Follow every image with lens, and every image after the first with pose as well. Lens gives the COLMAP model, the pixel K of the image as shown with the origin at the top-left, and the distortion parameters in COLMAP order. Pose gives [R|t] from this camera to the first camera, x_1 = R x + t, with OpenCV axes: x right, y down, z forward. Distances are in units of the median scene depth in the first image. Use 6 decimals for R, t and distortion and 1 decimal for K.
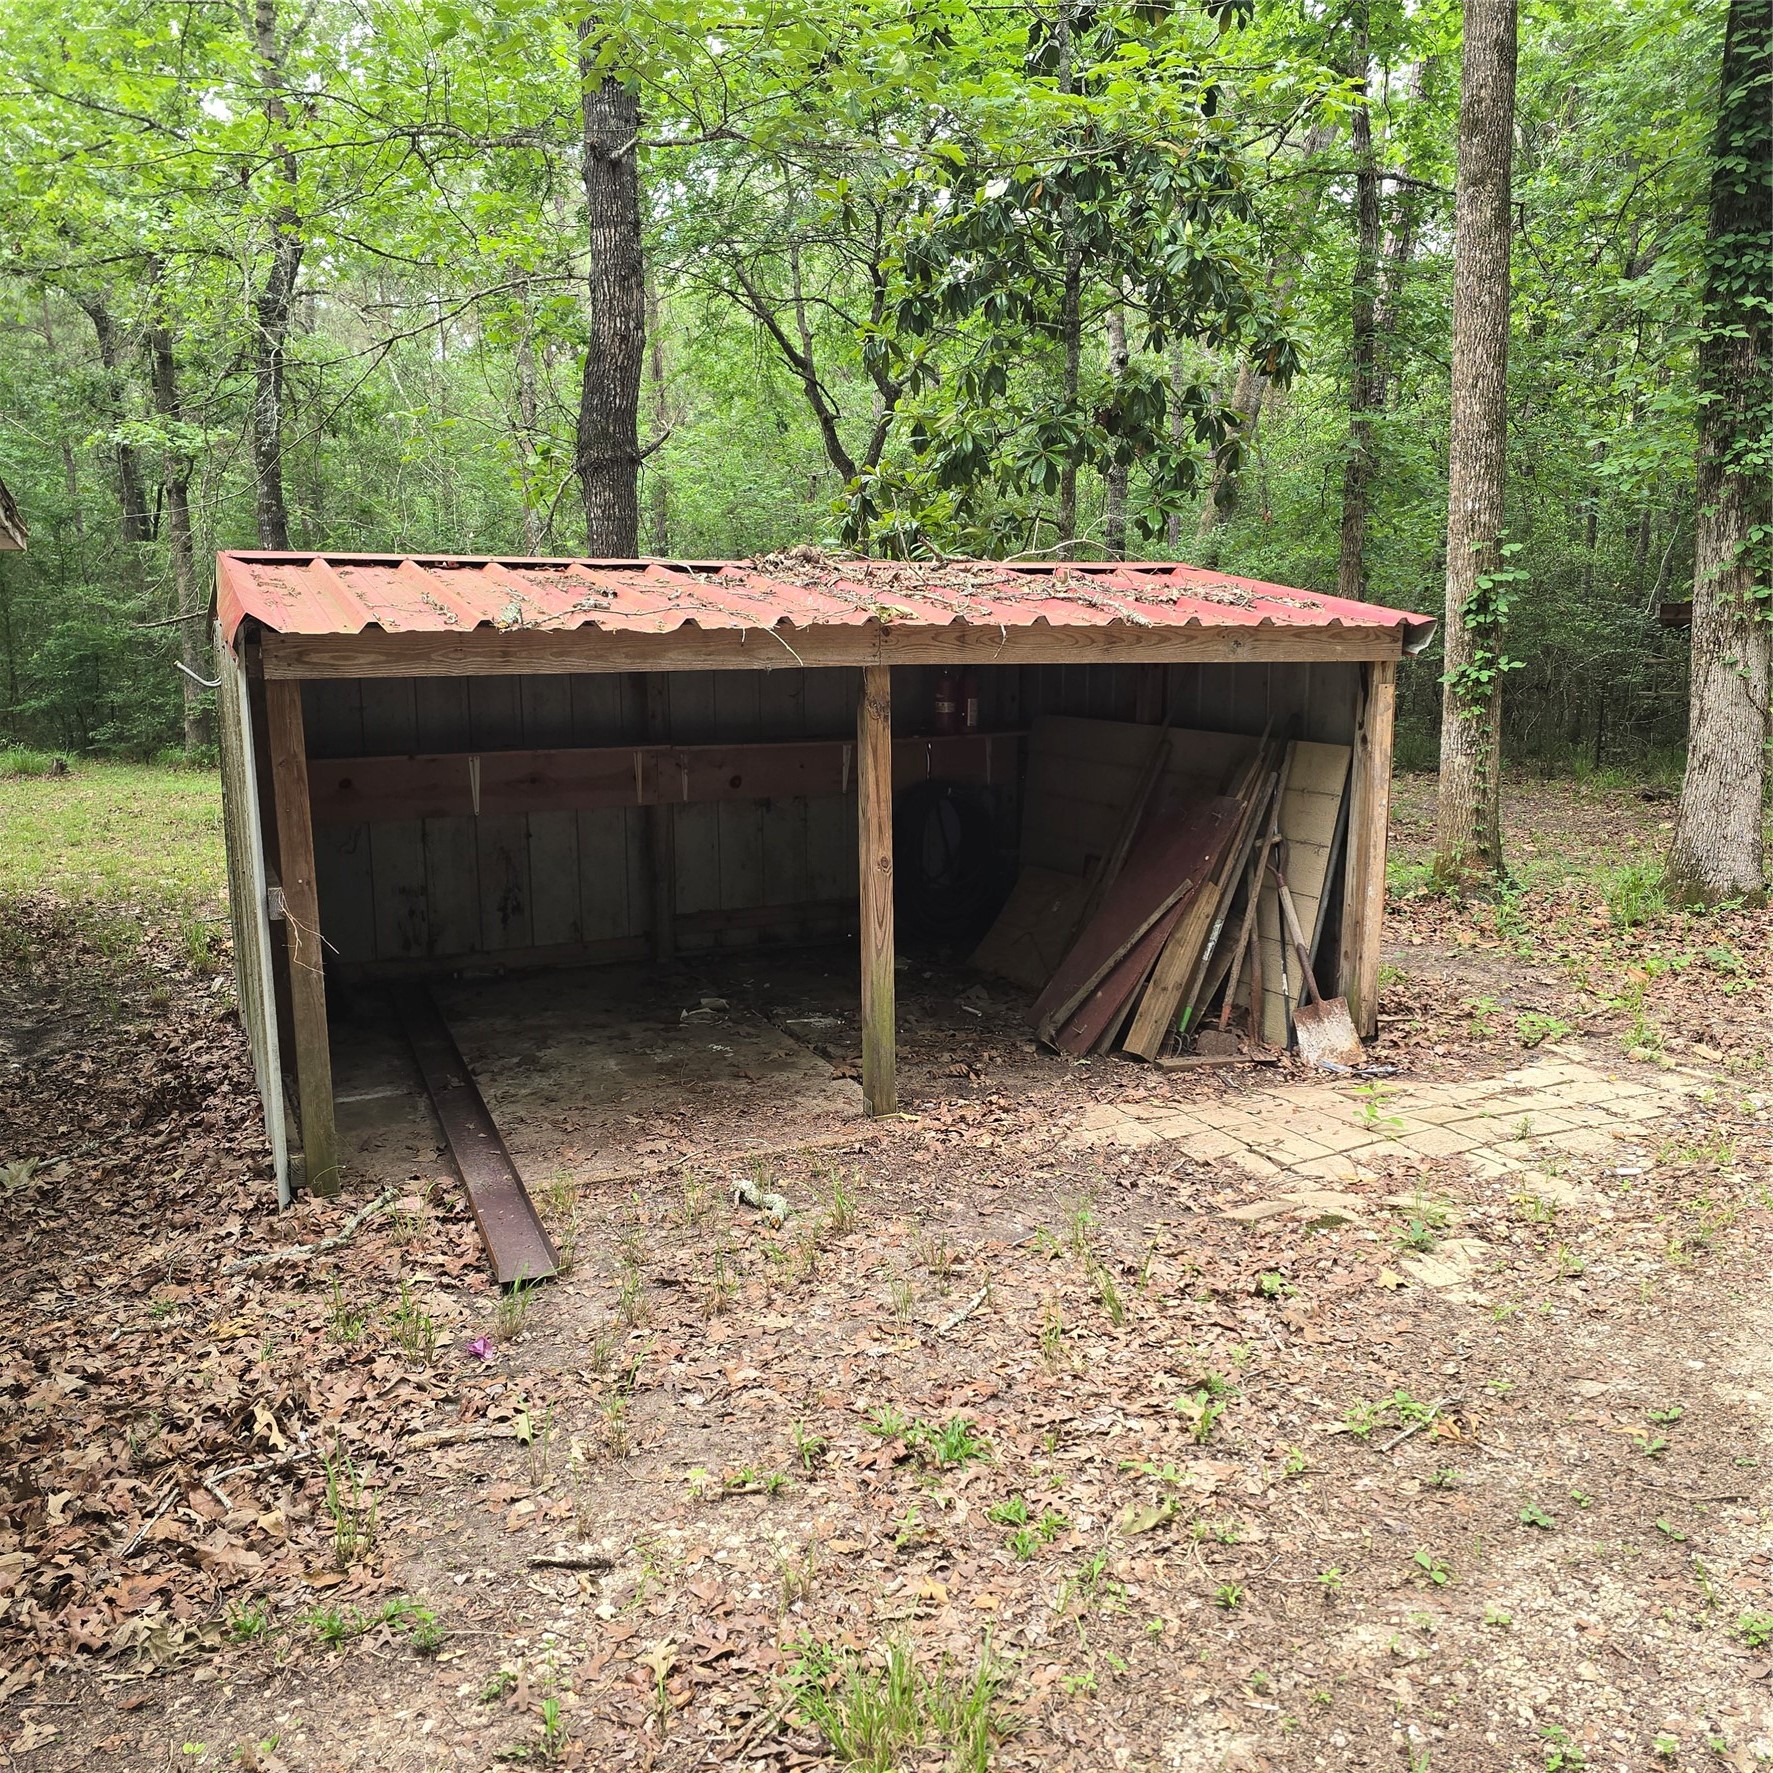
lens RADIAL K [[1584.6, 0, 878.1], [0, 1584.6, 913.4], [0, 0, 1]] dist [0.068030, -0.072614]
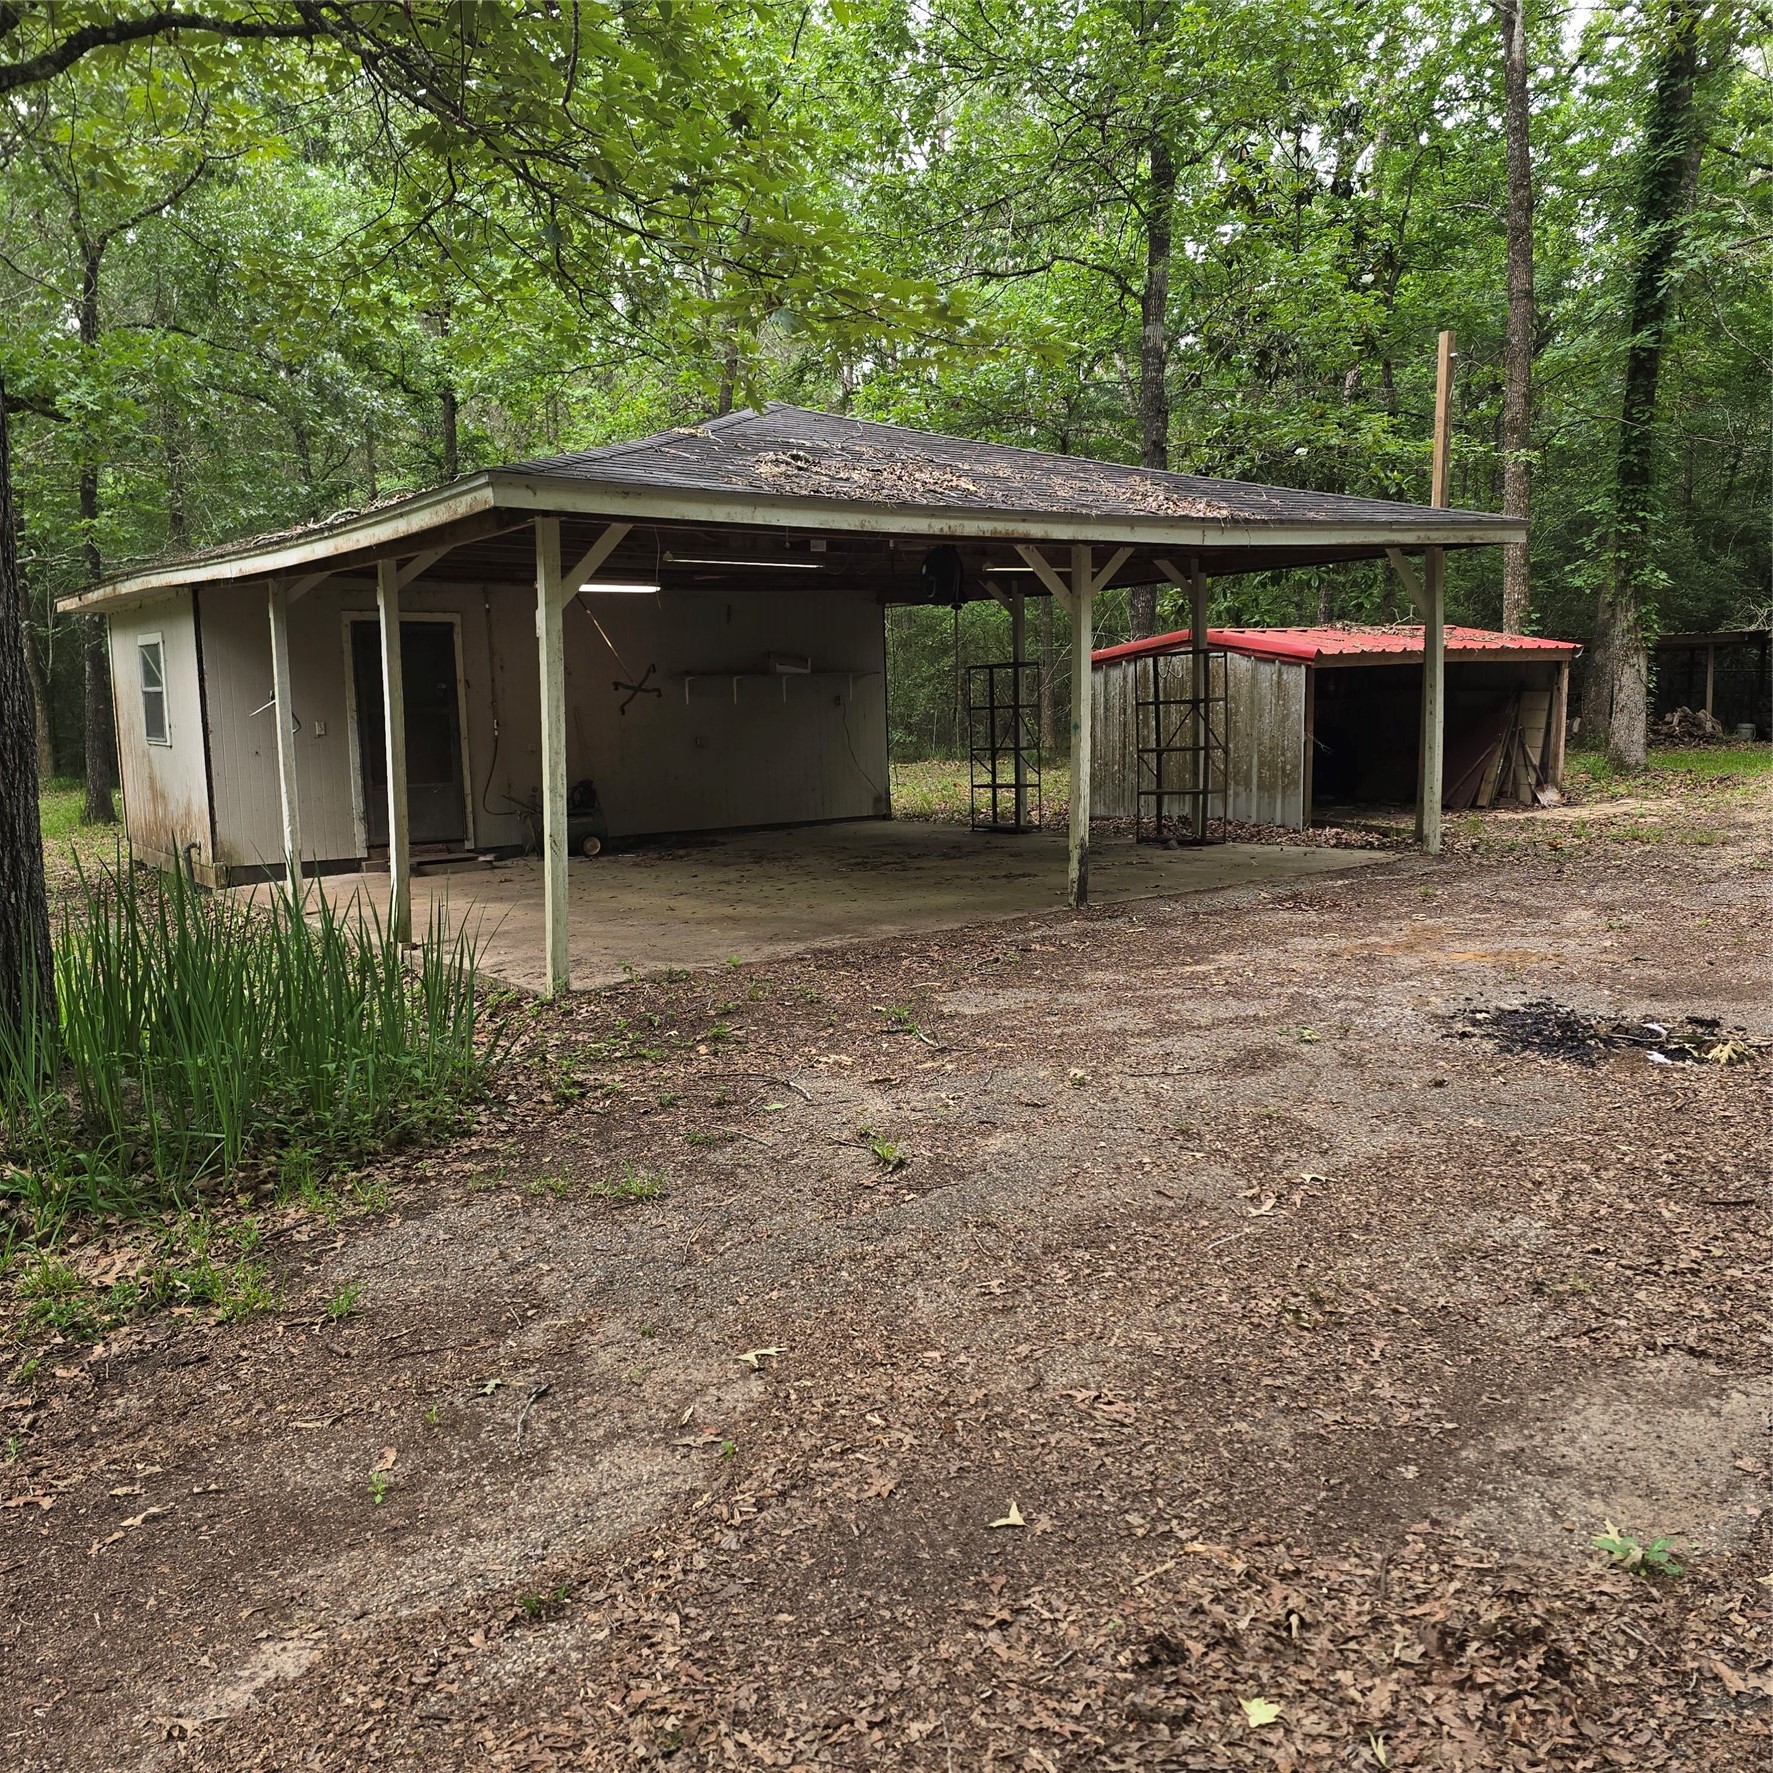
lens RADIAL K [[1584.6, 0, 878.1], [0, 1584.6, 913.4], [0, 0, 1]] dist [0.068030, -0.072614]
pose [[0.985065, -0.039558, 0.167575, -0.979914], [0.043718, 0.998819, -0.021208, 0.211396], [-0.166538, 0.028218, 0.985631, -1.128706]]
